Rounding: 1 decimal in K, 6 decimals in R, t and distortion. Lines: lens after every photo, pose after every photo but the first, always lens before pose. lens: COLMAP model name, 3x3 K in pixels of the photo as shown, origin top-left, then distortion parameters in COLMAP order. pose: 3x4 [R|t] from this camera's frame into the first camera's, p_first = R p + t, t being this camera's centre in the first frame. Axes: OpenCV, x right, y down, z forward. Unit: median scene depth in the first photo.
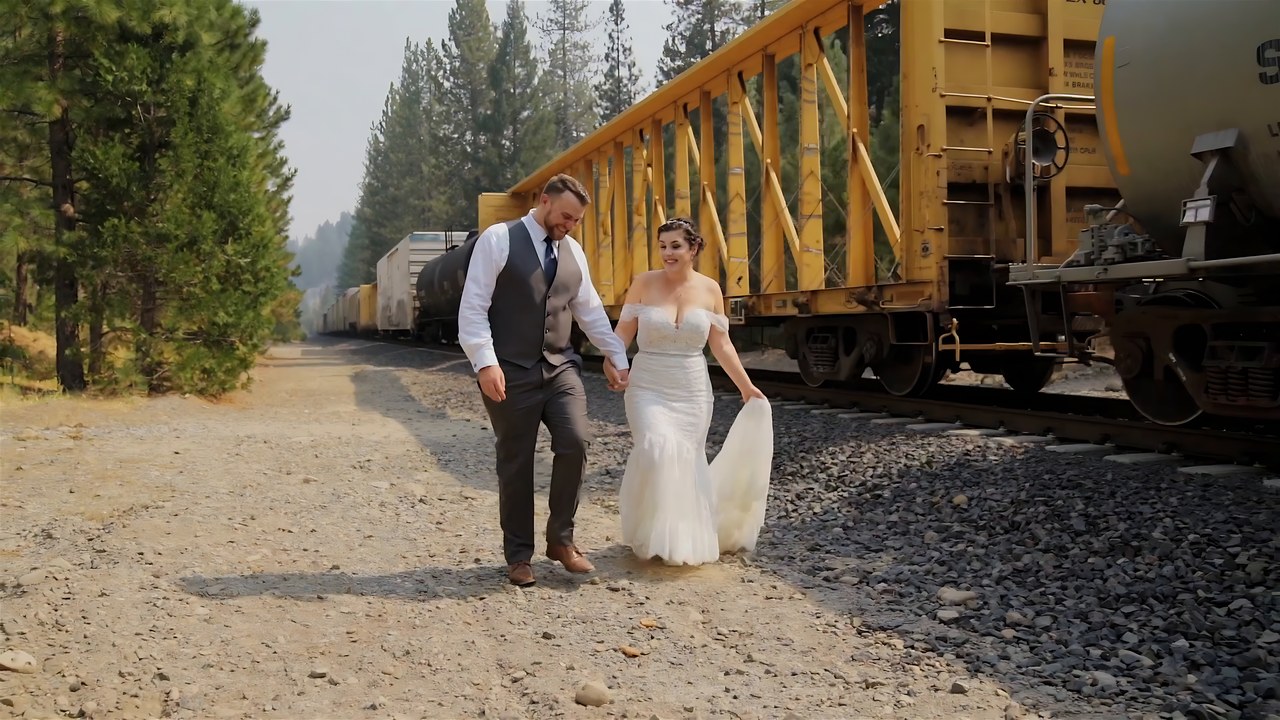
lens RADIAL K [[1232.4, 0, 640.0], [0, 1232.4, 360.0], [0, 0, 1]] dist [-0.069035, 0.105169]
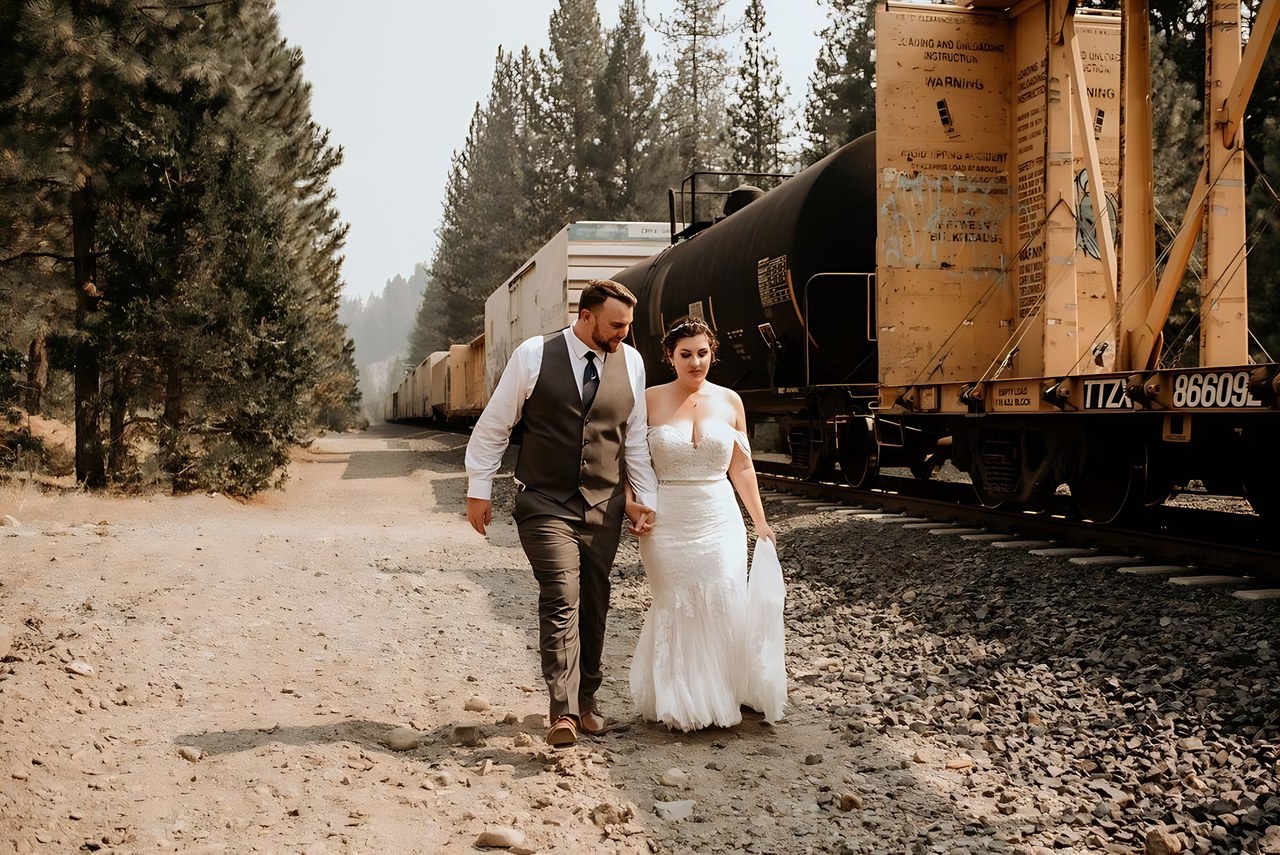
lens RADIAL K [[1608.0, 0, 682.6], [0, 1608.0, 458.6], [0, 0, 1]] dist [-0.101269, -0.098200]
pose [[0.997283, 0.007364, -0.073292, 0.052838], [-0.007265, 0.999972, 0.001614, -0.001496], [0.073302, -0.001077, 0.997309, -0.128363]]
